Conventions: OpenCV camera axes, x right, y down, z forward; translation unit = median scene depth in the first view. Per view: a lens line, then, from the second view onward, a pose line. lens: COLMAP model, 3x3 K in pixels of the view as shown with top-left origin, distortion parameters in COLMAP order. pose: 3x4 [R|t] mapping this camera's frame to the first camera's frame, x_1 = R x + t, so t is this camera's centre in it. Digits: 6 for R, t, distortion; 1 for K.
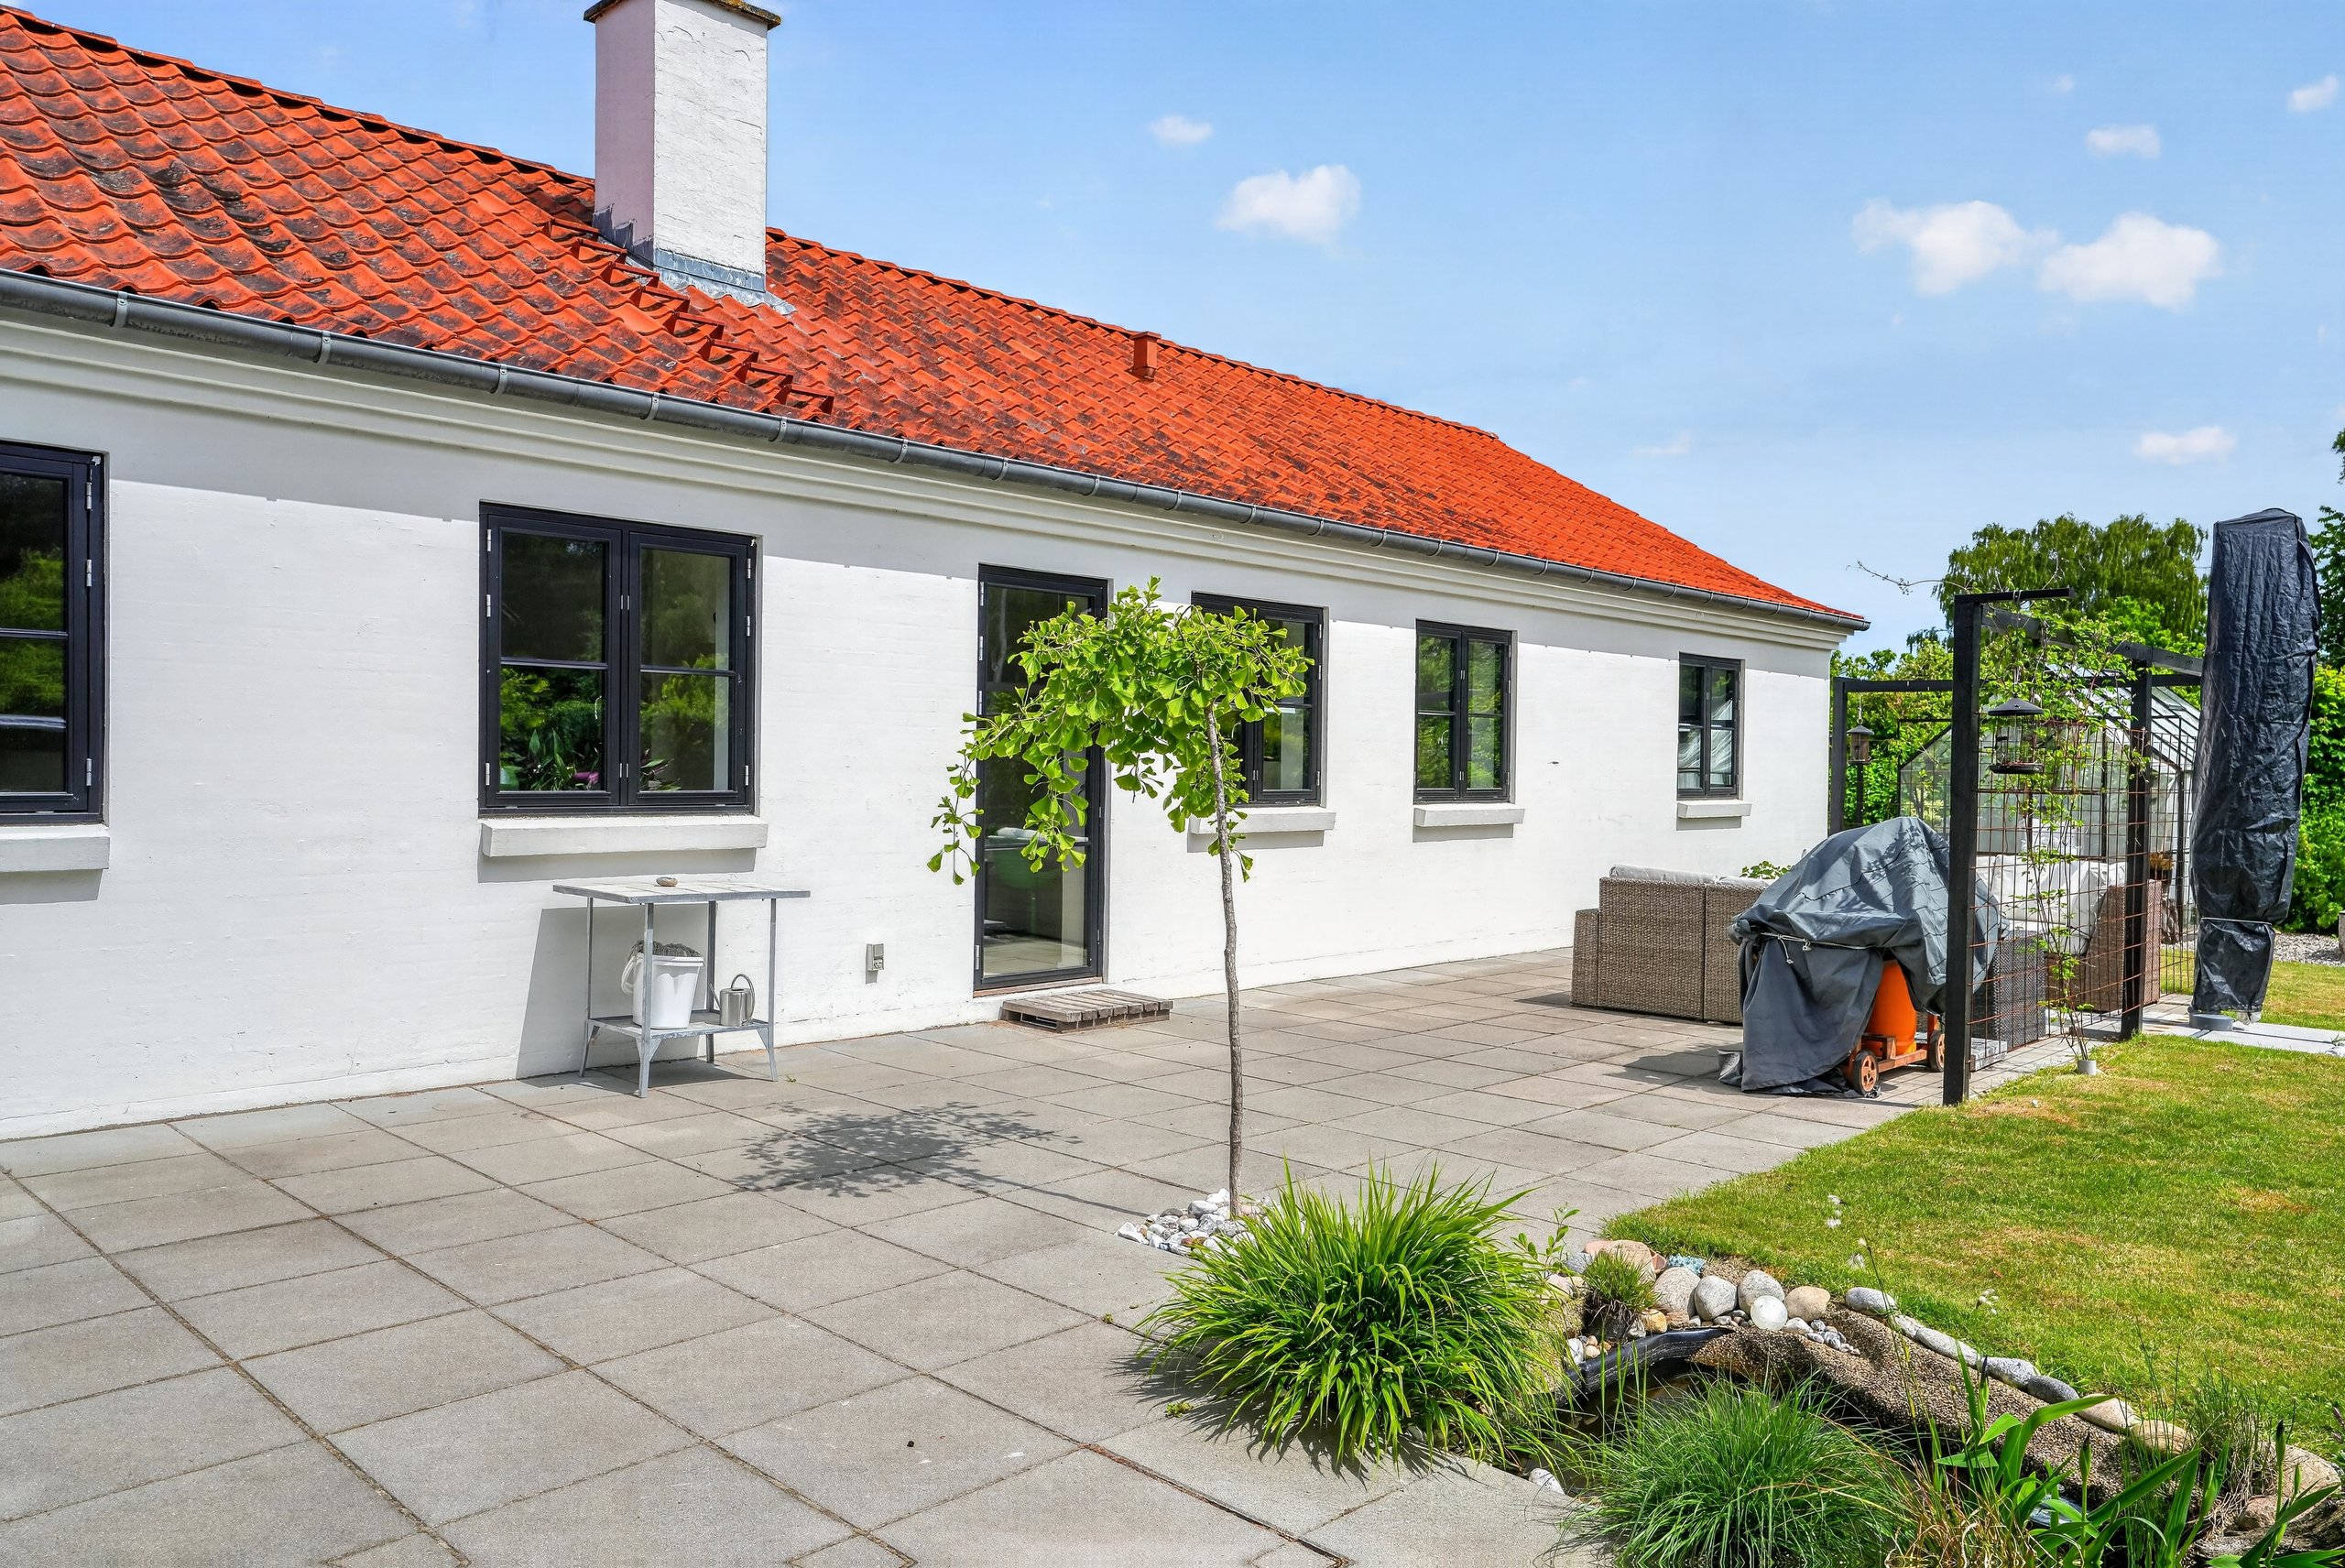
lens RADIAL K [[1602.6, 0, 1163.2], [0, 1602.6, 794.8], [0, 0, 1]] dist [-0.003694, 0.013880]
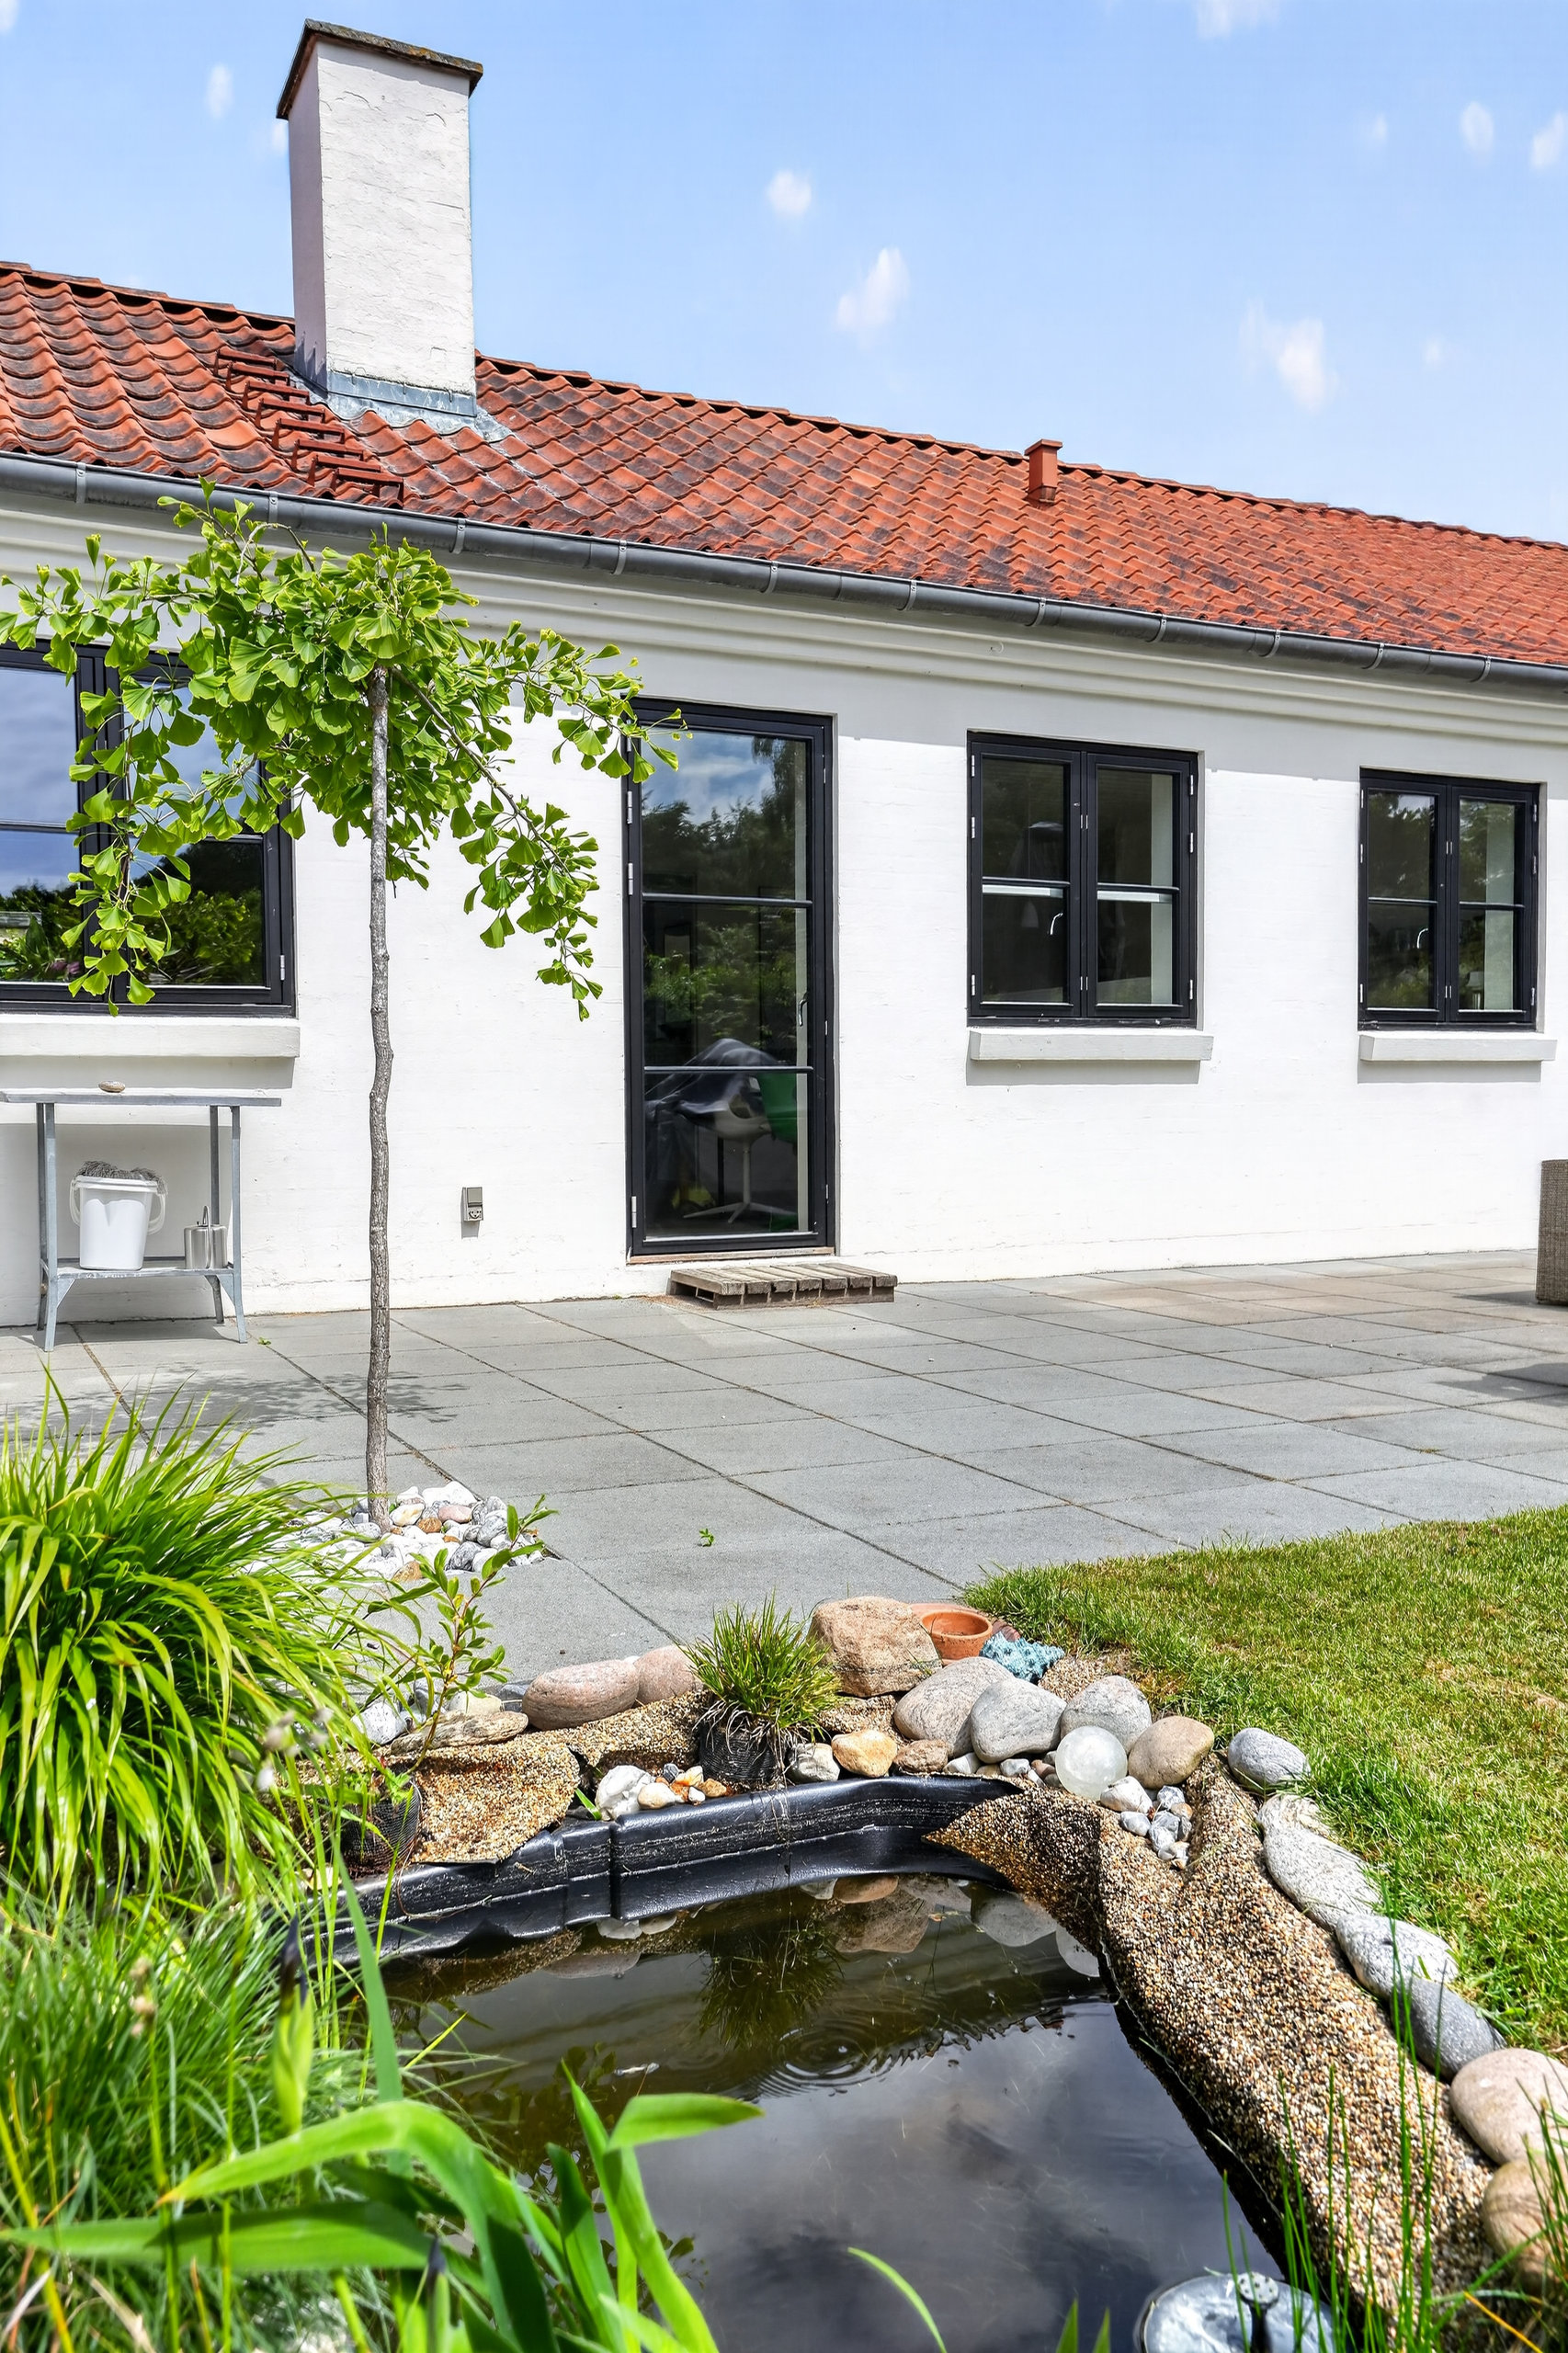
lens RADIAL K [[1807.4, 0, 649.5], [0, 1807.4, 1130.5], [0, 0, 1]] dist [0.058254, -0.022366]
pose [[0.941212, -0.006987, -0.337745, 0.156268], [0.011514, 0.999869, 0.011403, 0.044291], [0.337621, -0.014622, 0.941169, 0.155690]]
